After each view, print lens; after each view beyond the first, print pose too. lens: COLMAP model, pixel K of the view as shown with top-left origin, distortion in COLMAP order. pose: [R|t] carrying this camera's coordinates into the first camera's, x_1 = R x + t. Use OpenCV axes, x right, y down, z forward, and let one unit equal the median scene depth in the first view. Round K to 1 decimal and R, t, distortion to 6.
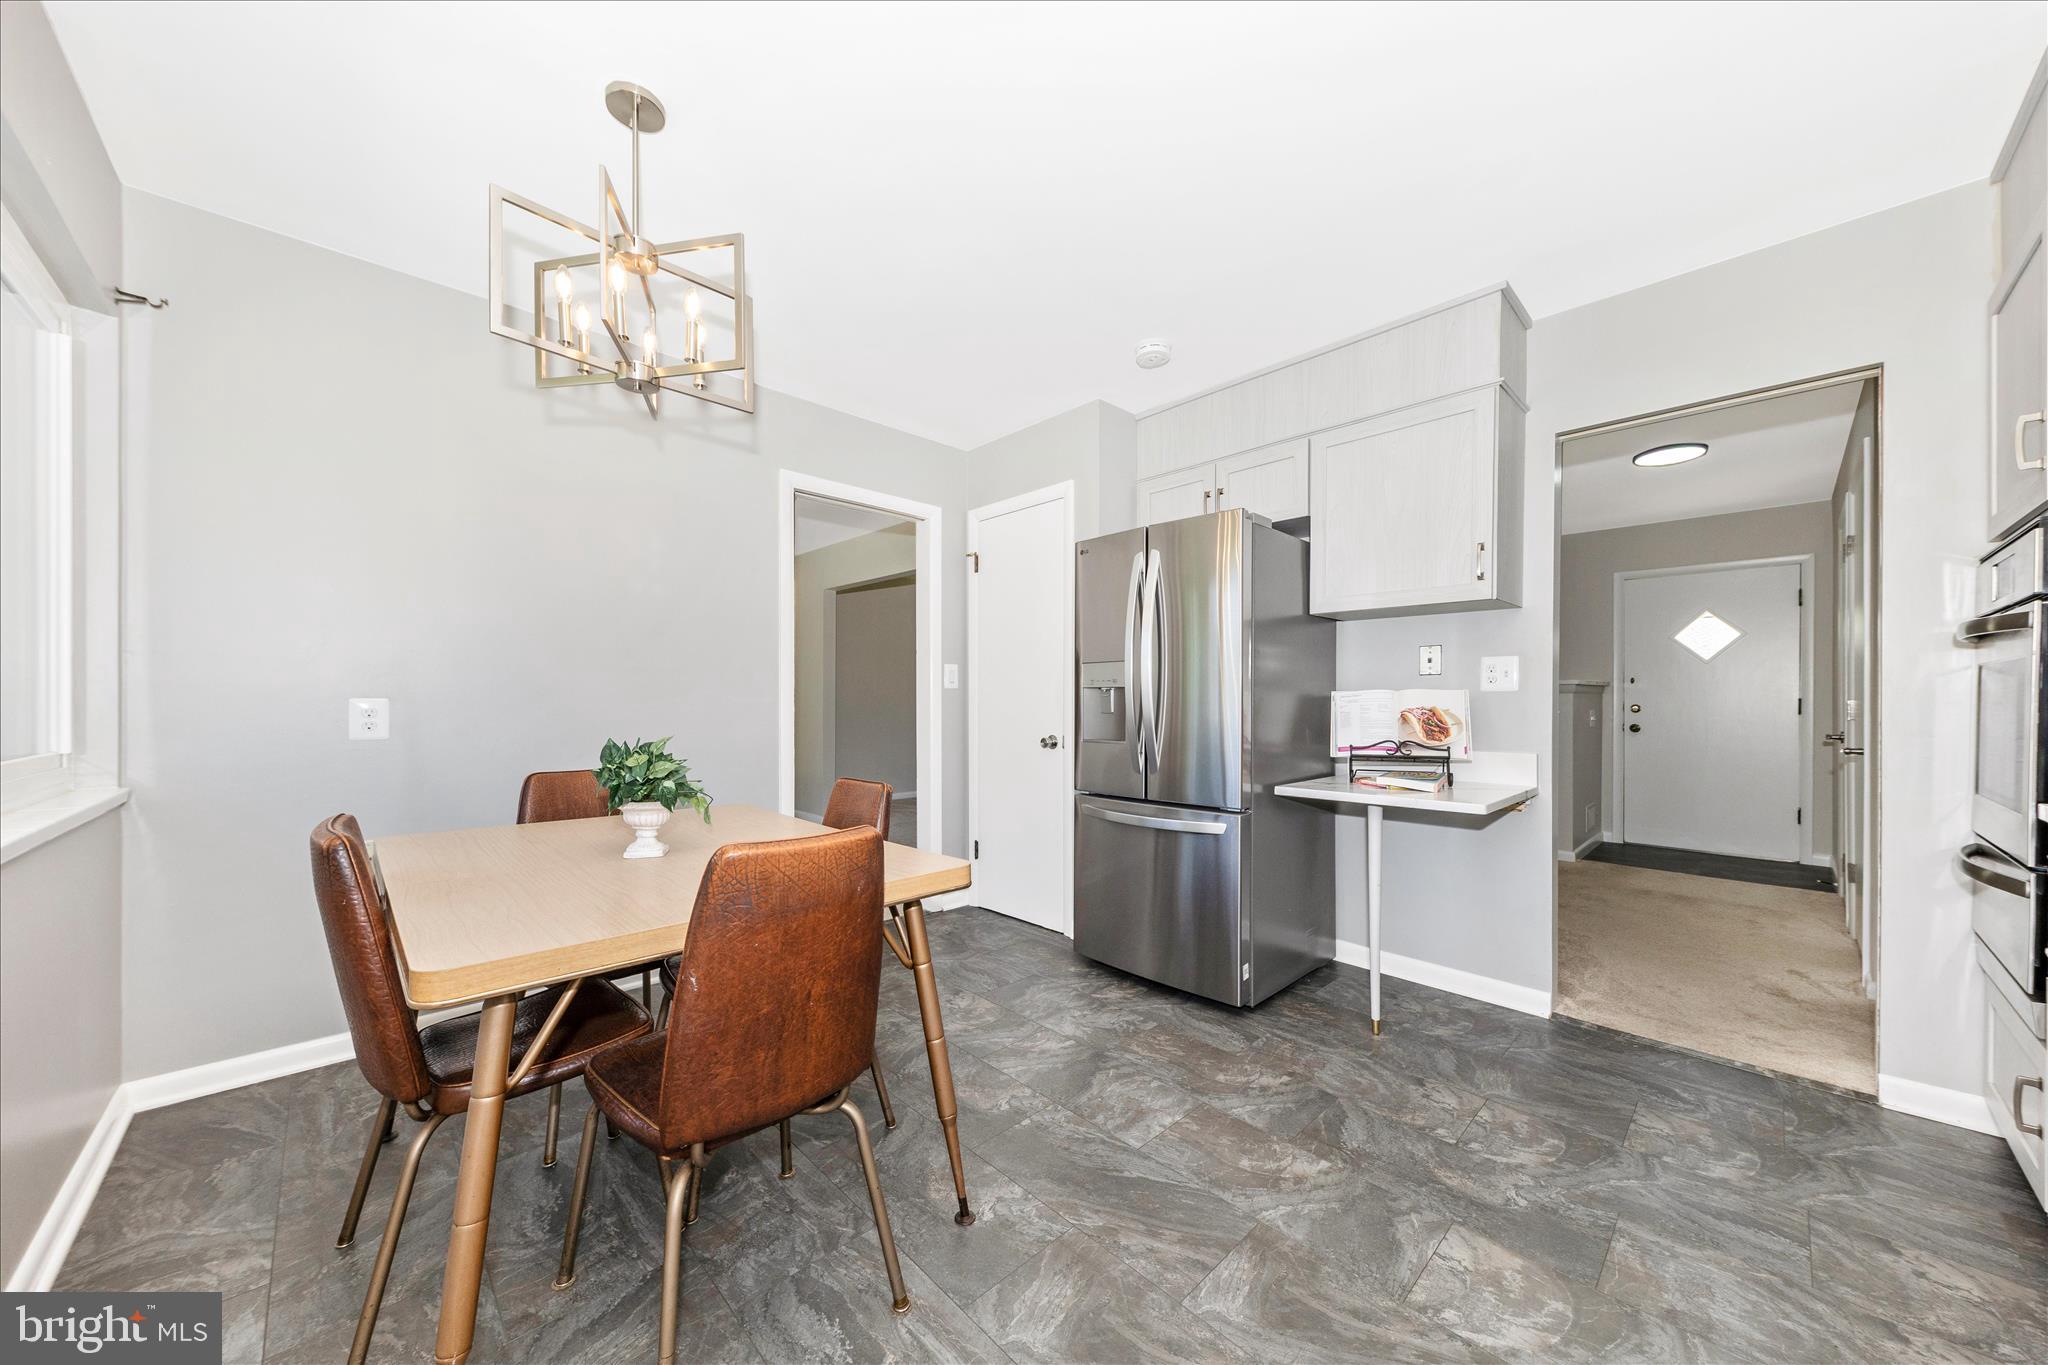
lens RADIAL K [[710.9, 0, 1020.6], [0, 710.9, 703.7], [0, 0, 1]] dist [0.010599, -0.000171]
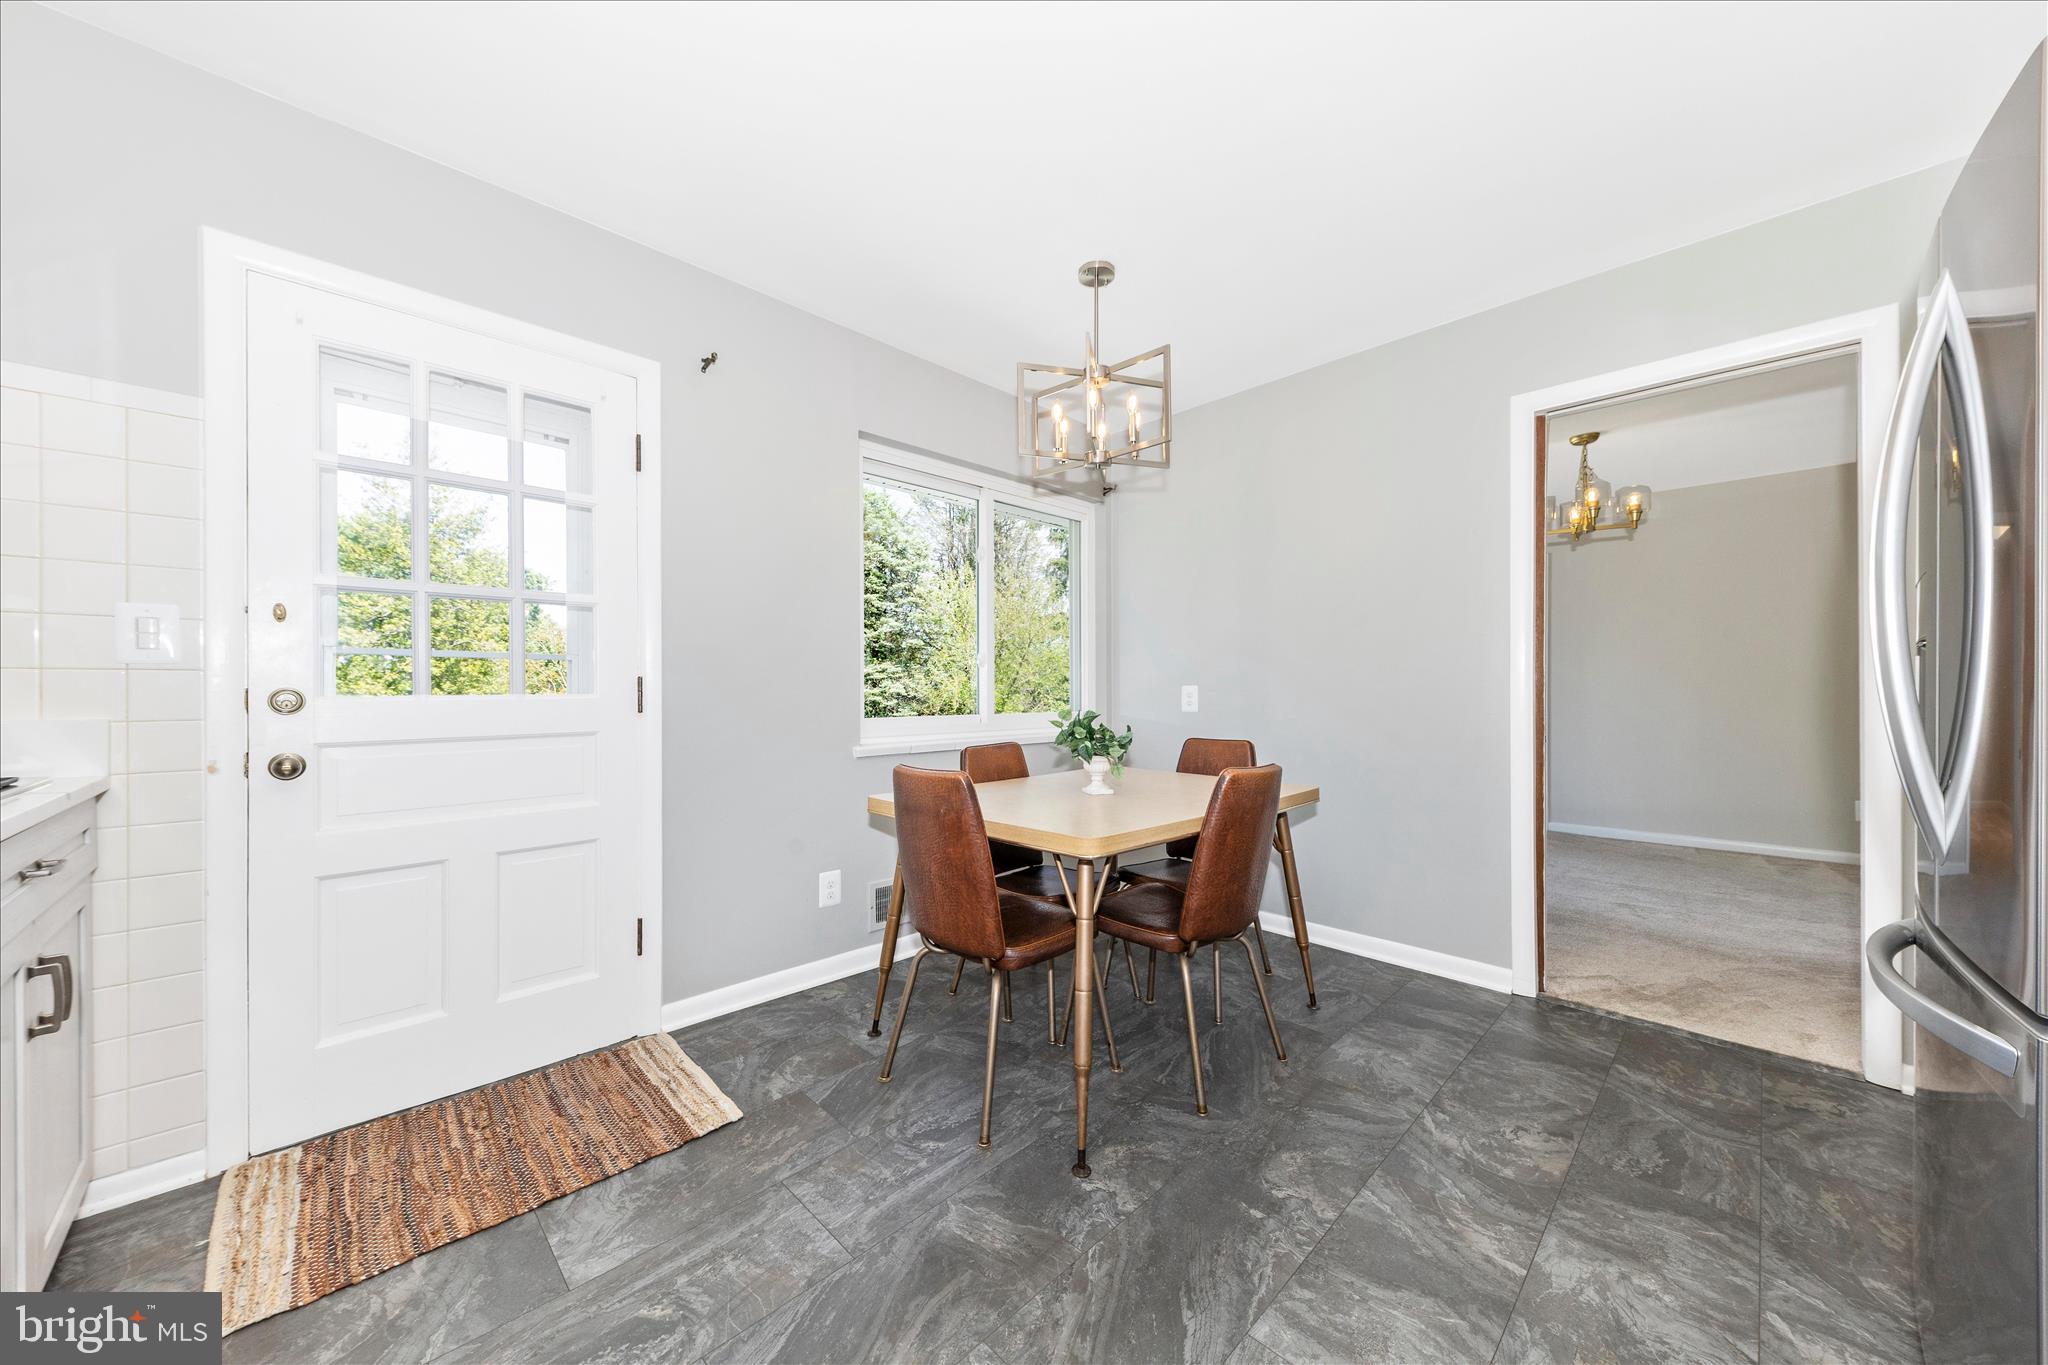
lens RADIAL K [[715.8, 0, 1019.6], [0, 715.8, 692.2], [0, 0, 1]] dist [0.025532, -0.007598]
pose [[0.019438, -0.003454, -0.999805, 0.821287], [0.000219, 0.999994, -0.003451, 0.013825], [0.999811, -0.000152, 0.019438, 0.737562]]
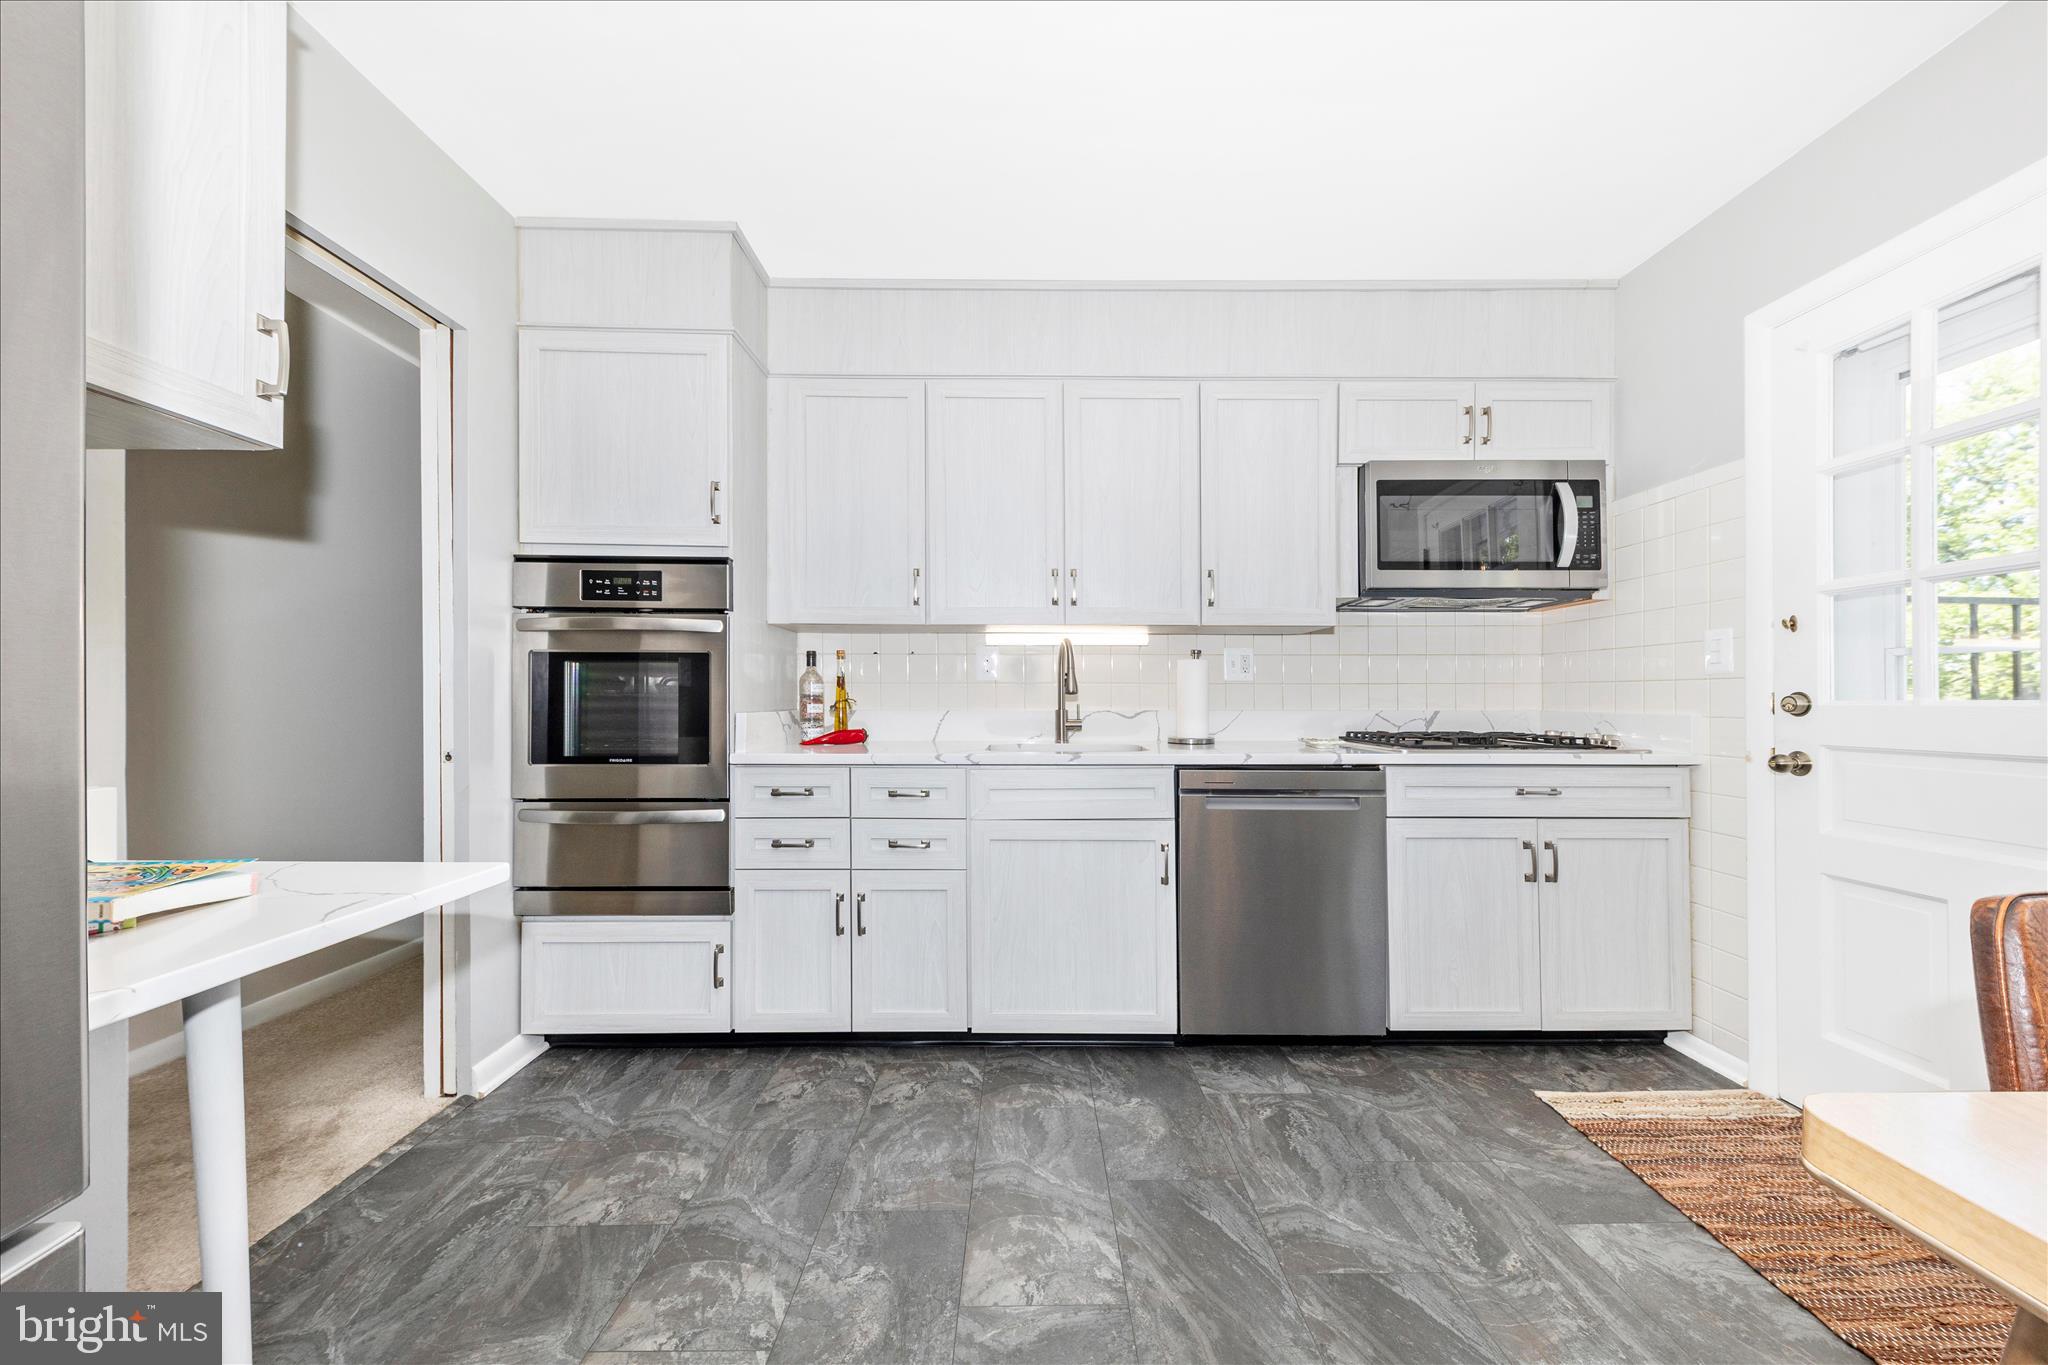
lens RADIAL K [[722.2, 0, 1034.6], [0, 722.2, 689.2], [0, 0, 1]] dist [0.007894, -0.000184]
pose [[-0.739465, 0.006052, 0.673167, -0.025700], [-0.002196, 0.999933, -0.011402, 0.015483], [-0.673191, -0.009909, -0.739402, 1.303927]]
